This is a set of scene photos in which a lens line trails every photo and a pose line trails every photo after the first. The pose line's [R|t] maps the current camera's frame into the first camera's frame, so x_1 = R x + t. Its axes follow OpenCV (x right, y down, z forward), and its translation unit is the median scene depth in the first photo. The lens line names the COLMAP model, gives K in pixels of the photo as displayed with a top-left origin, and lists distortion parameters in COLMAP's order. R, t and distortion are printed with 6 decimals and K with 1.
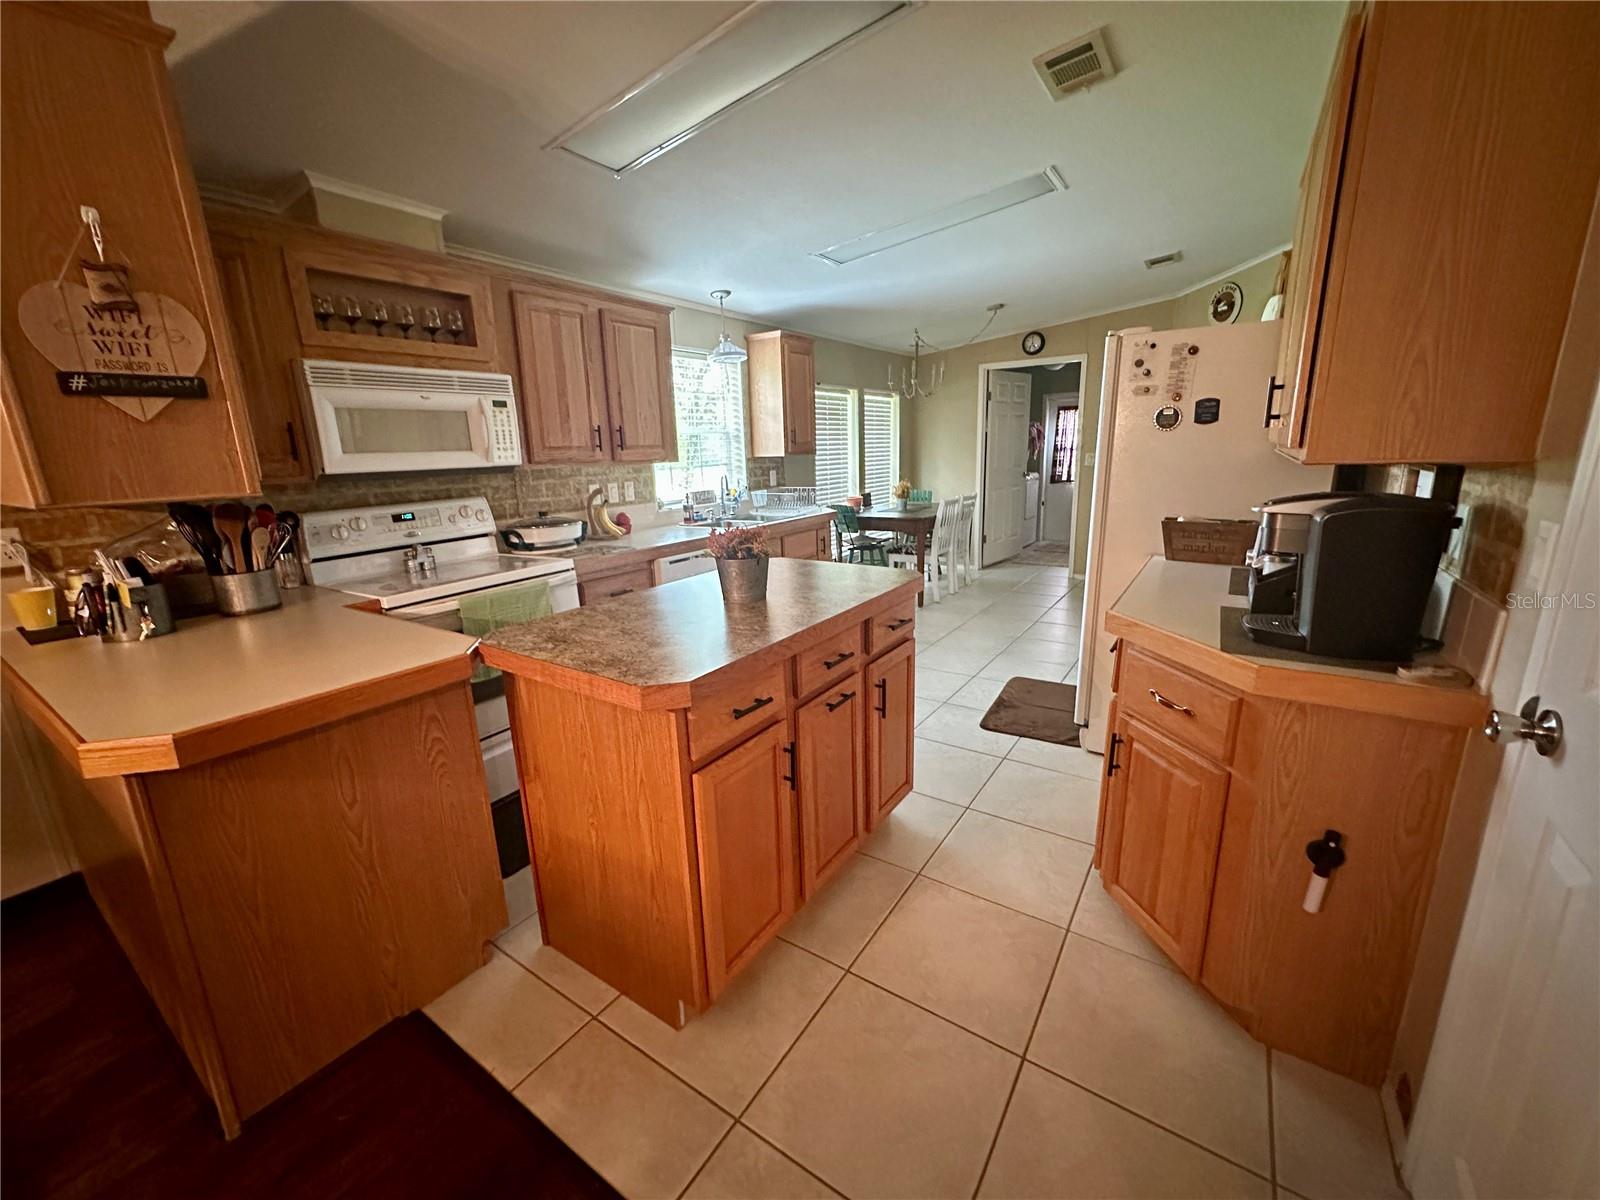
lens RADIAL K [[639.9, 0, 800.5], [0, 639.9, 598.9], [0, 0, 1]] dist [-0.000672, 0.000233]
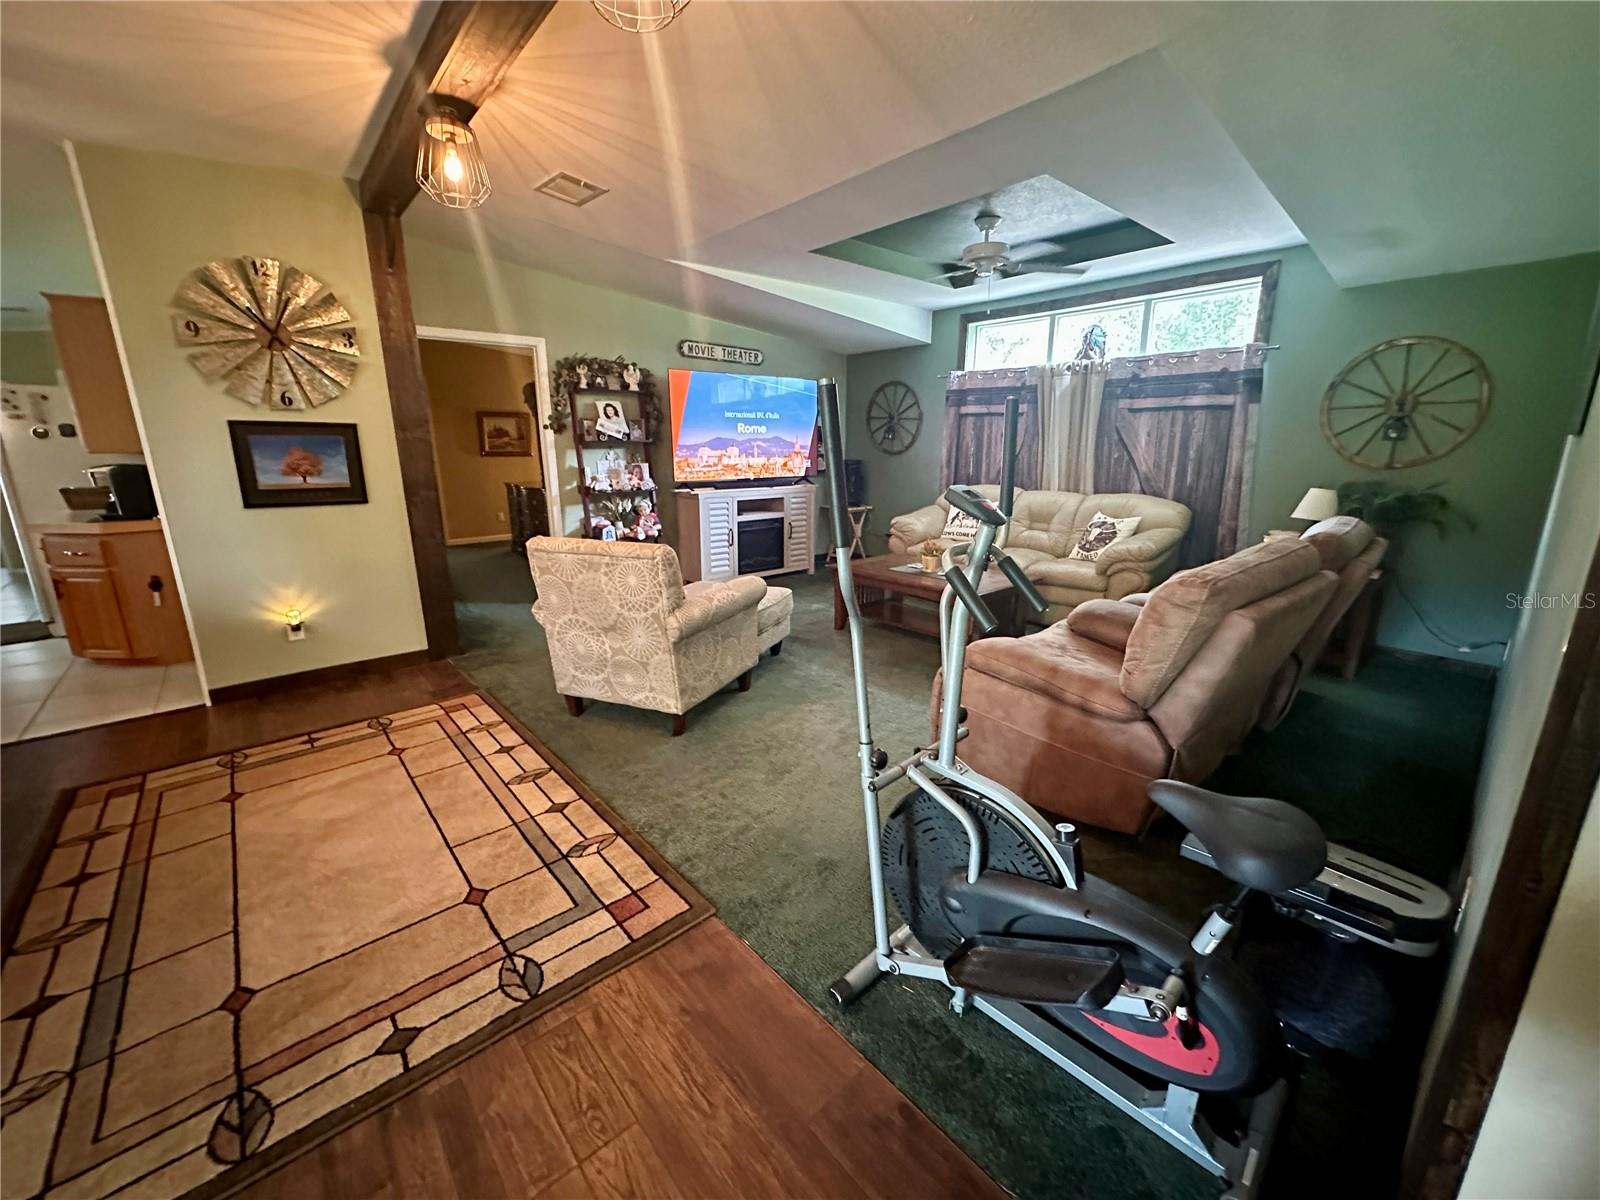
lens RADIAL K [[639.9, 0, 800.5], [0, 639.9, 598.9], [0, 0, 1]] dist [-0.000672, 0.000233]
pose [[0.264500, -0.209107, 0.941442, -0.519082], [0.221841, 0.963223, 0.151618, 0.292453], [-0.938523, 0.168748, 0.301161, -1.166759]]
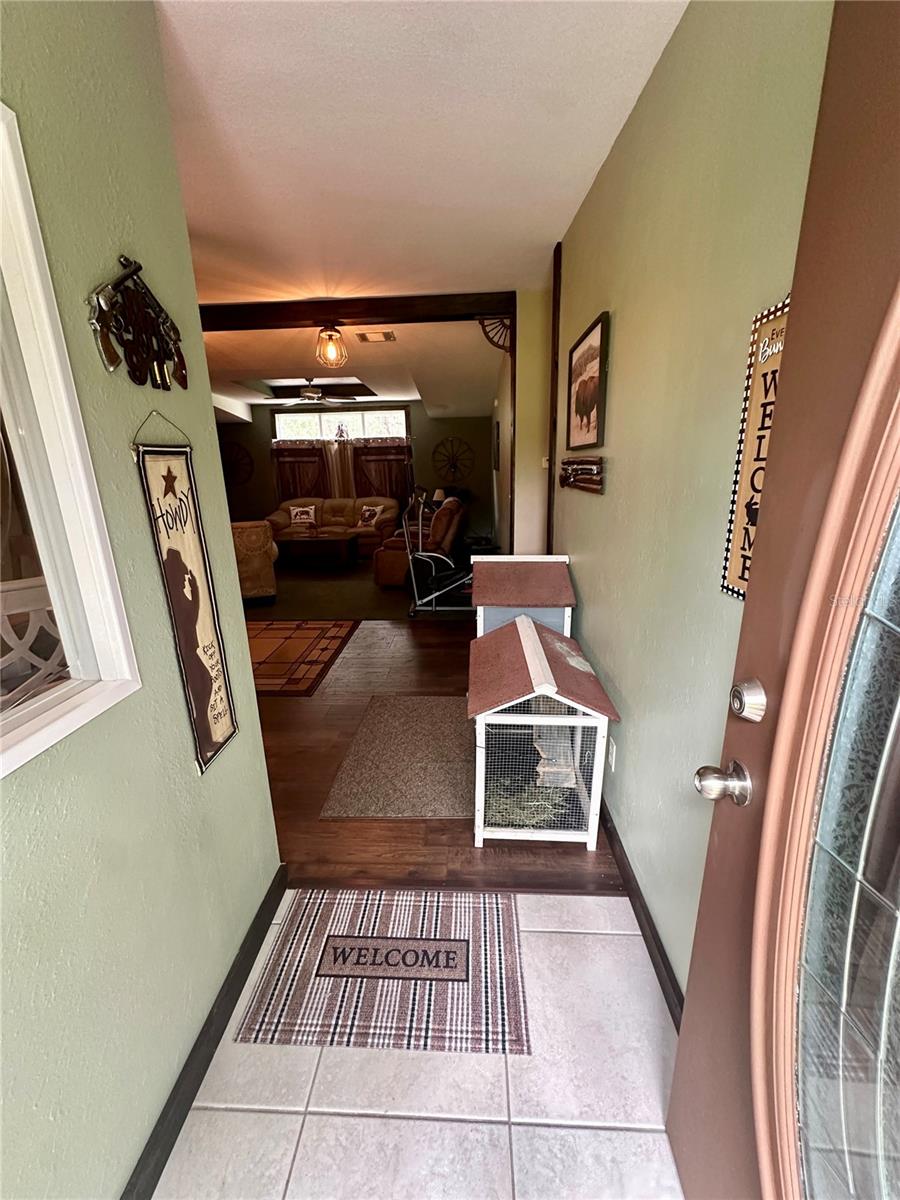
lens RADIAL K [[479.9, 0, 452.2], [0, 479.9, 596.7], [0, 0, 1]] dist [-0.000672, 0.000233]
pose [[-0.515432, -0.184476, 0.836838, -1.439090], [0.234861, 0.908749, 0.344986, 0.133777], [-0.824118, 0.374358, -0.425072, -0.459506]]
